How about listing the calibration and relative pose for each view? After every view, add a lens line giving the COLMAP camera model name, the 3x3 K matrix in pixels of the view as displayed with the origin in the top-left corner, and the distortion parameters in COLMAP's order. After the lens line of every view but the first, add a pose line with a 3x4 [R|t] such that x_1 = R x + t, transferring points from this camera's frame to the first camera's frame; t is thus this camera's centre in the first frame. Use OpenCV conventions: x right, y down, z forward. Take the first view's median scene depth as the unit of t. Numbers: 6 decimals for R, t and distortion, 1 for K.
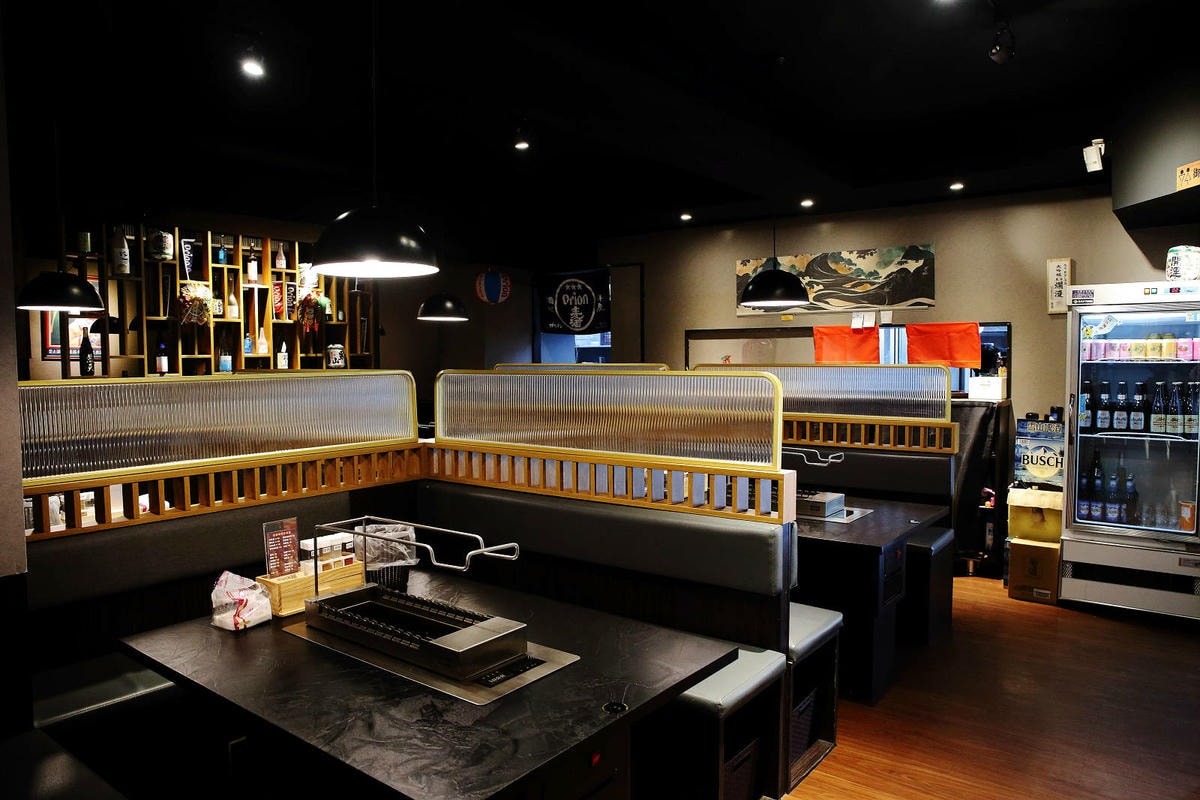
lens RADIAL K [[813.7, 0, 600.0], [0, 813.7, 400.0], [0, 0, 1]] dist [-0.109721, 0.093822]
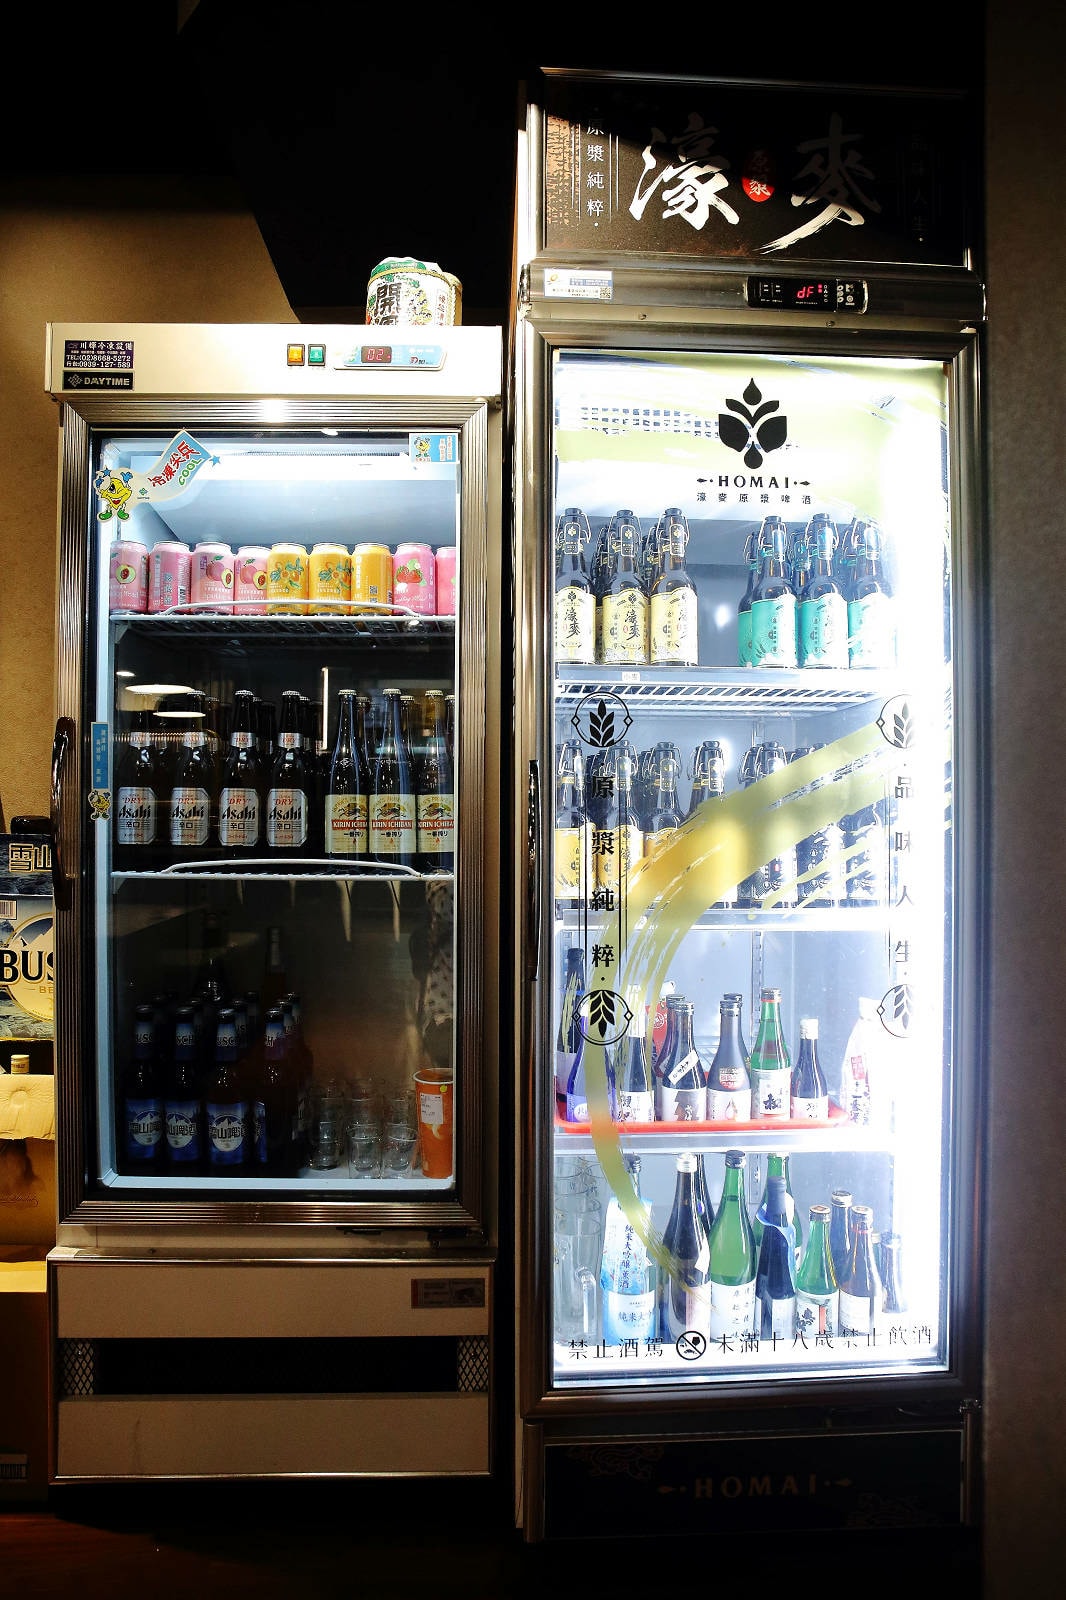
lens RADIAL K [[1085.0, 0, 533.0], [0, 1085.0, 800.0], [0, 0, 1]] dist [-0.109721, 0.093822]
pose [[0.779134, 0.015939, 0.626654, 0.481345], [0.025057, 0.998086, -0.056541, 0.043180], [-0.626356, 0.059755, 0.777243, 0.605139]]
